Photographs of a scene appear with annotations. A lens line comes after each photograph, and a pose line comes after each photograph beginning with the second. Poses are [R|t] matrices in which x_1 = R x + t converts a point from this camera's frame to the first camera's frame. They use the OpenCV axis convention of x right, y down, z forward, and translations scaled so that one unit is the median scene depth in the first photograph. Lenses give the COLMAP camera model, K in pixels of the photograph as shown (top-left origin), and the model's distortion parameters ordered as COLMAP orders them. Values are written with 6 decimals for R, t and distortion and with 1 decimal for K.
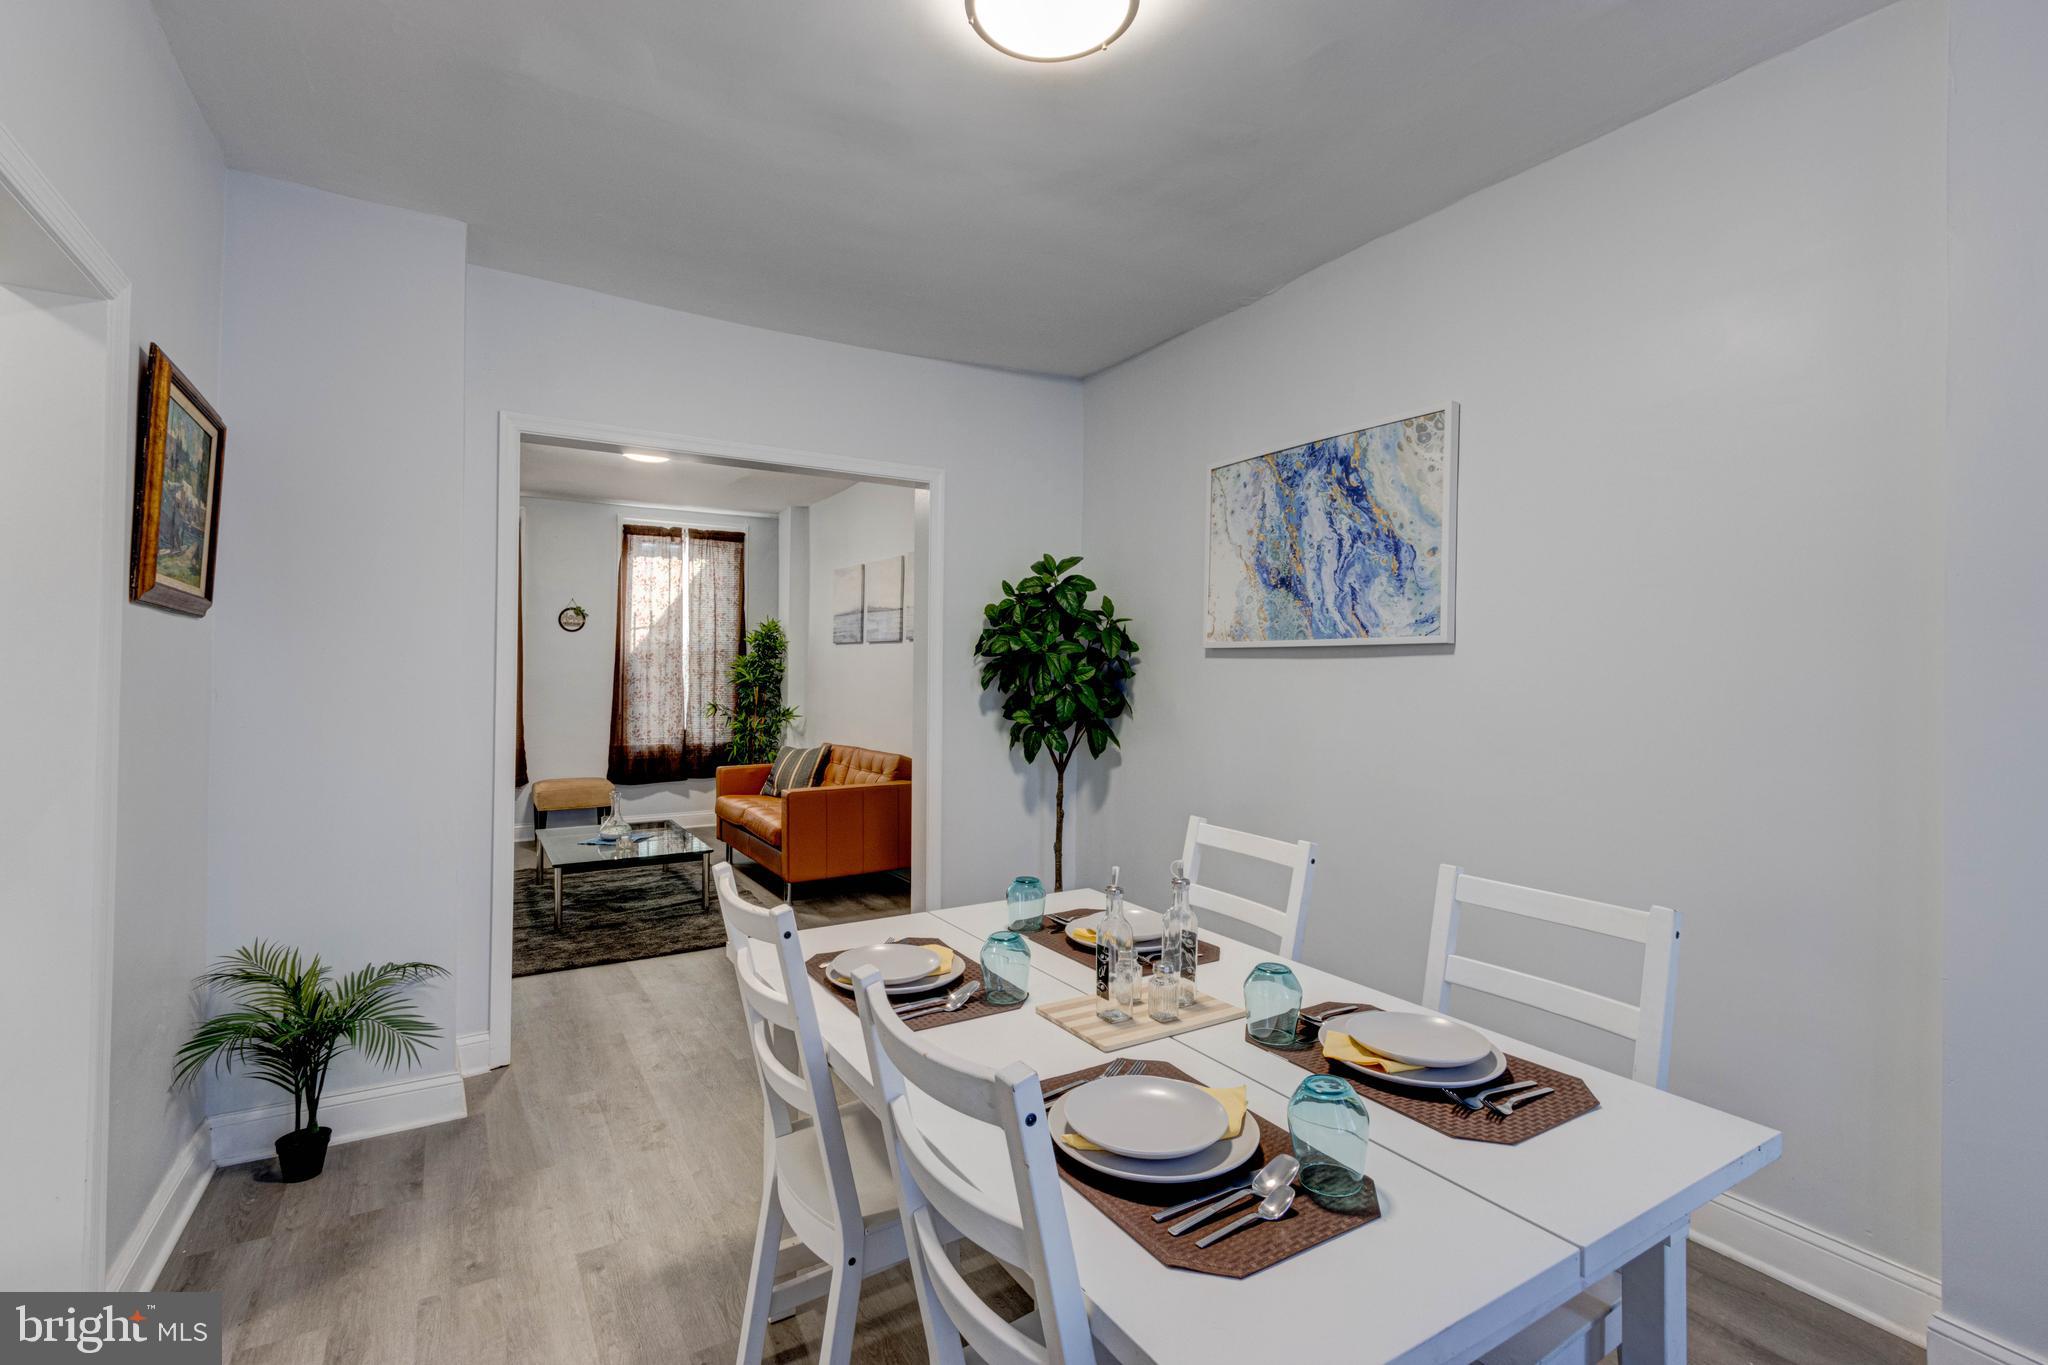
lens RADIAL K [[940.4, 0, 1025.4], [0, 940.4, 666.0], [0, 0, 1]] dist [0.003536, -0.000542]
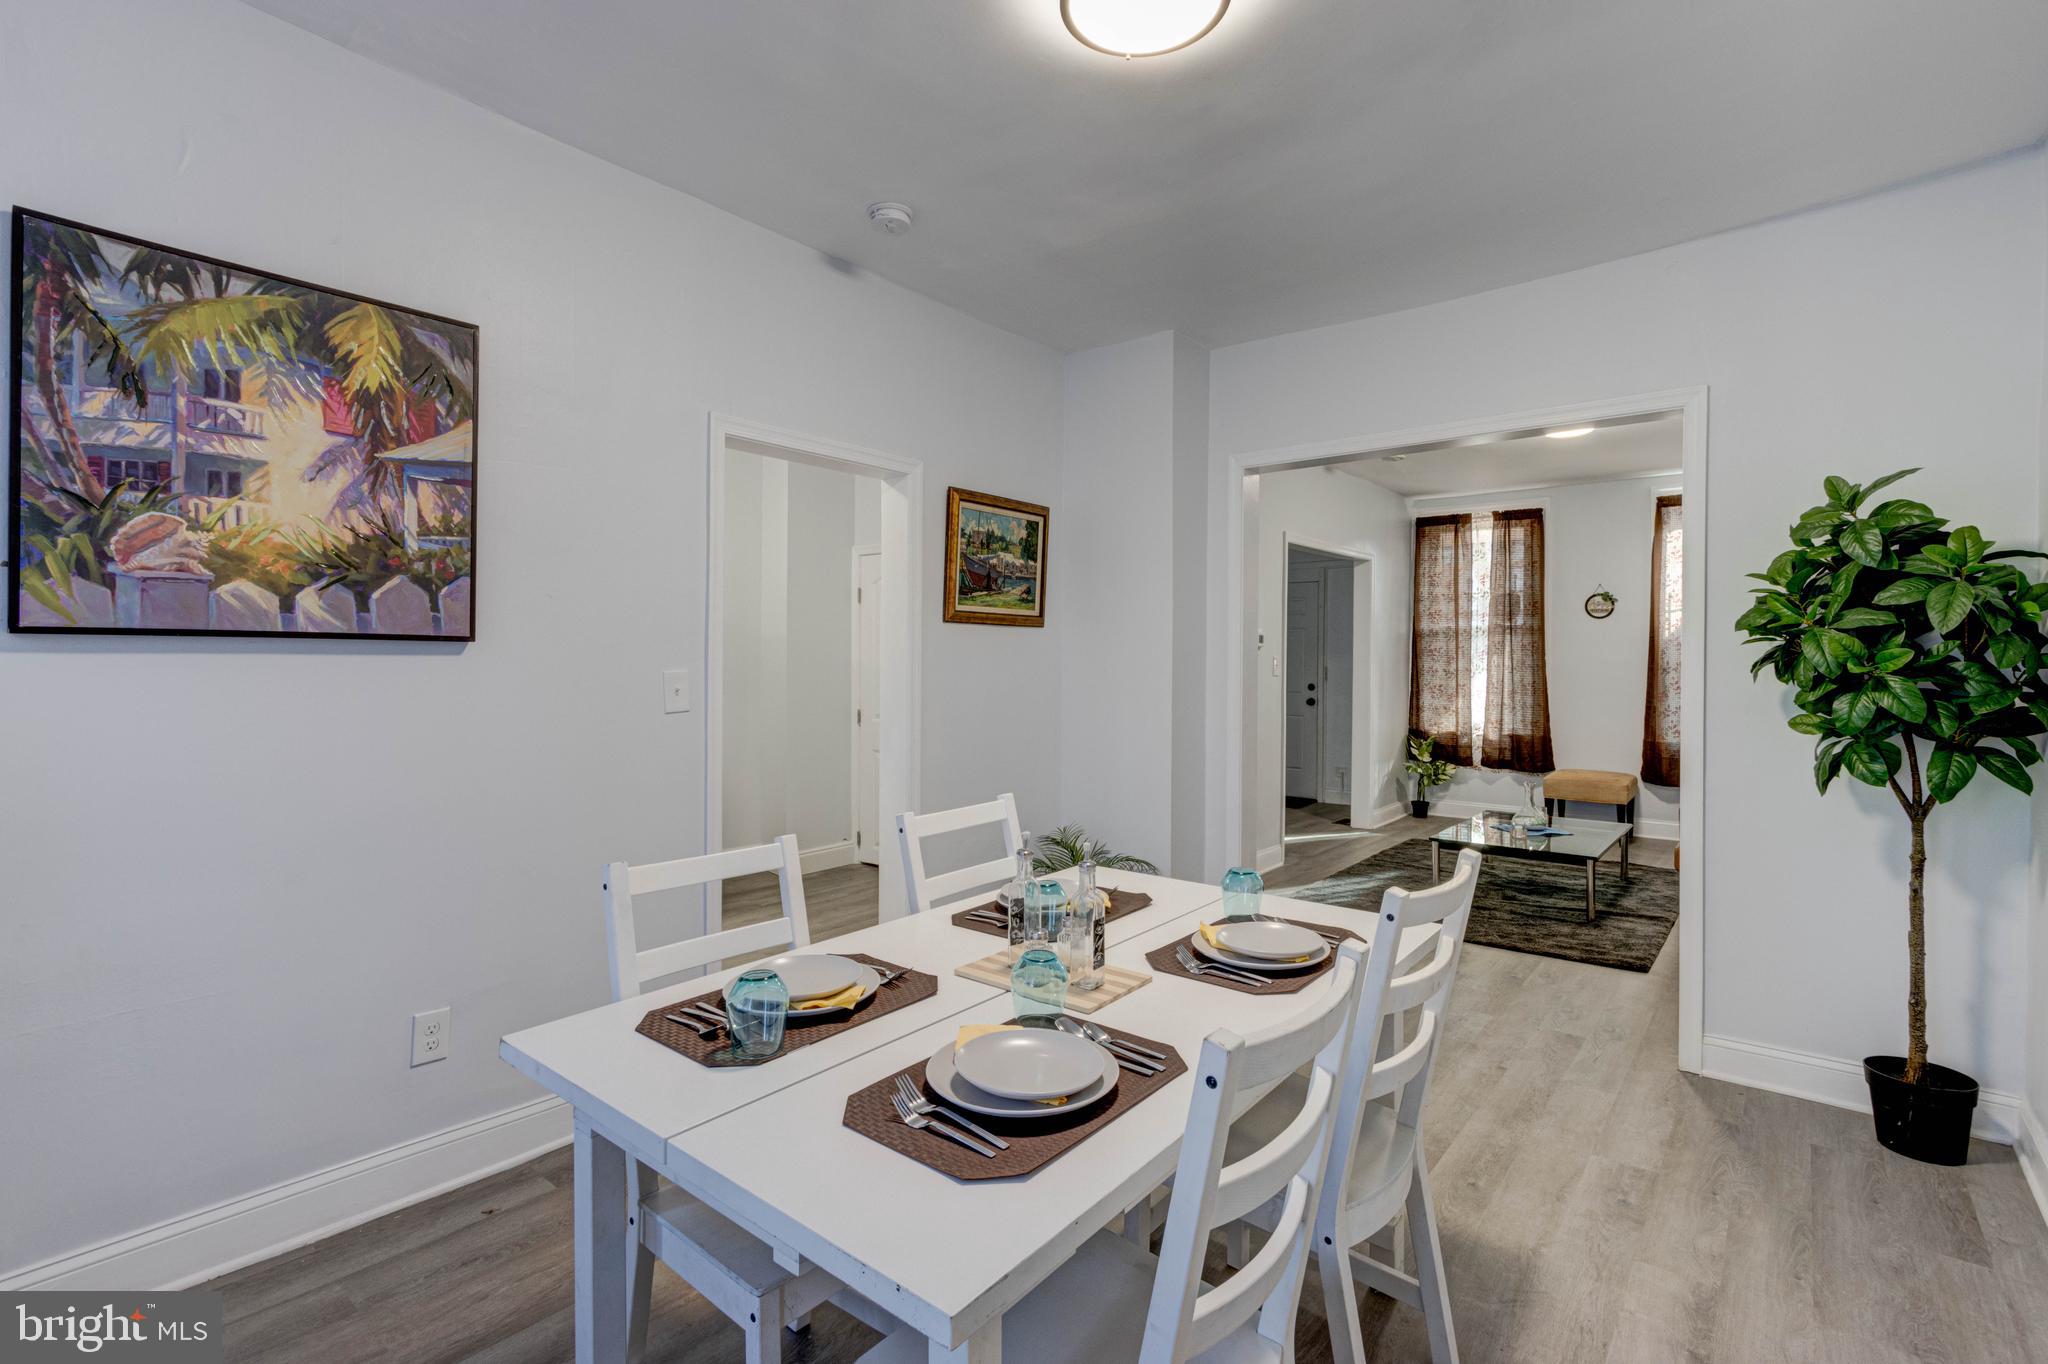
lens RADIAL K [[940.4, 0, 1021.3], [0, 940.4, 655.3], [0, 0, 1]] dist [0.003536, -0.000542]
pose [[0.321156, -0.007371, -0.946997, 0.268183], [0.006028, 0.999965, -0.005740, 0.003220], [0.947007, -0.003865, 0.321190, 0.151235]]
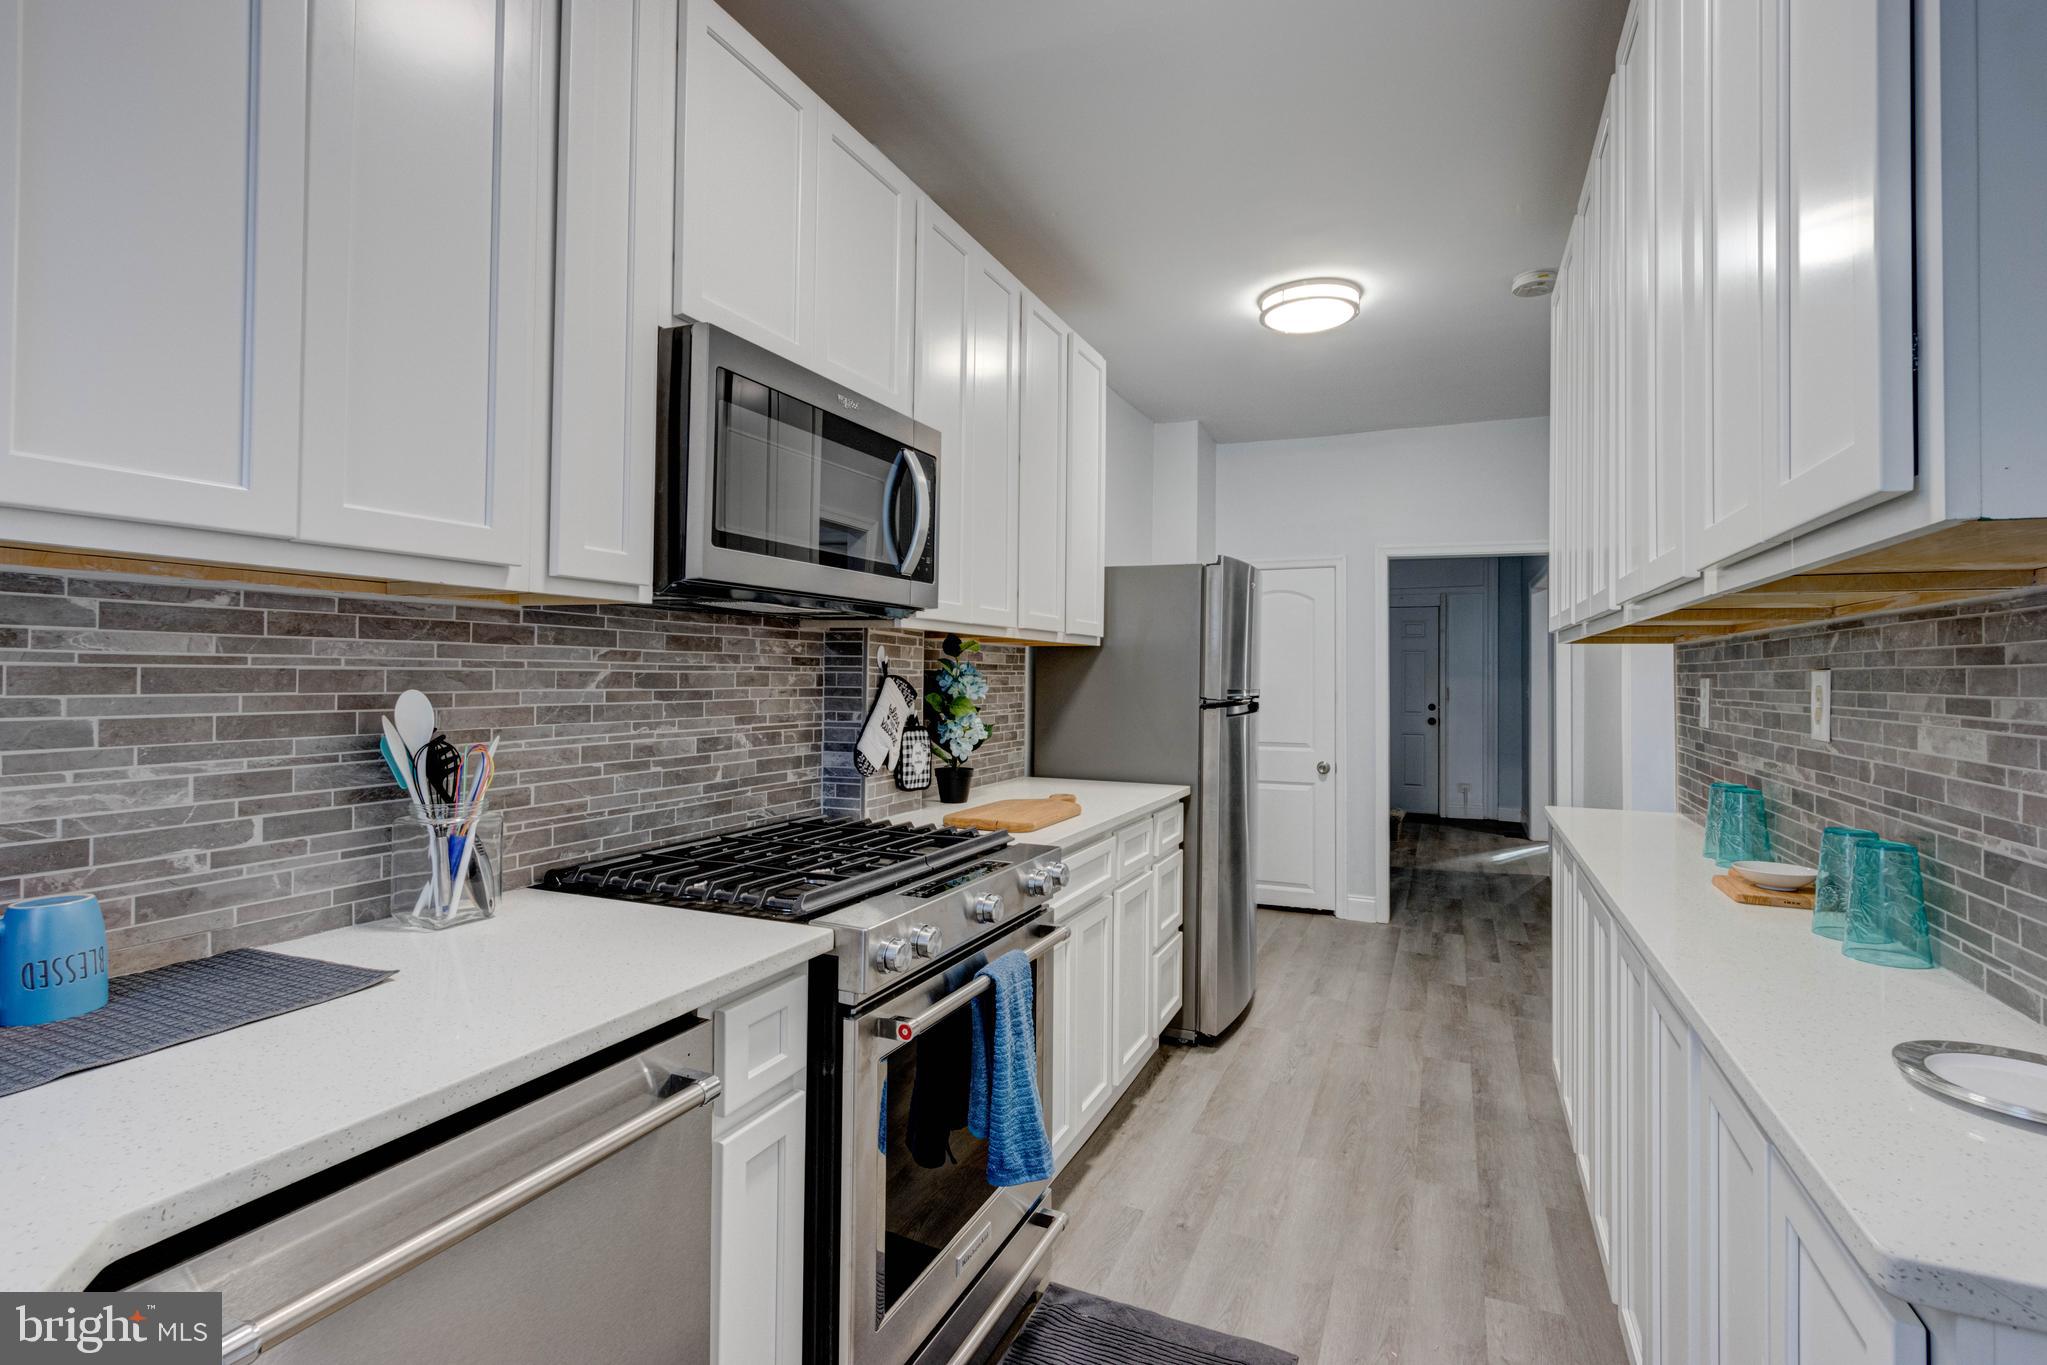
lens RADIAL K [[940.0, 0, 1017.8], [0, 940.0, 654.2], [0, 0, 1]] dist [0.003536, -0.000542]
pose [[0.563380, -0.023296, -0.825870, -0.033888], [0.004820, 0.999678, -0.024910, -0.004233], [0.826184, 0.010053, 0.563310, -0.328946]]
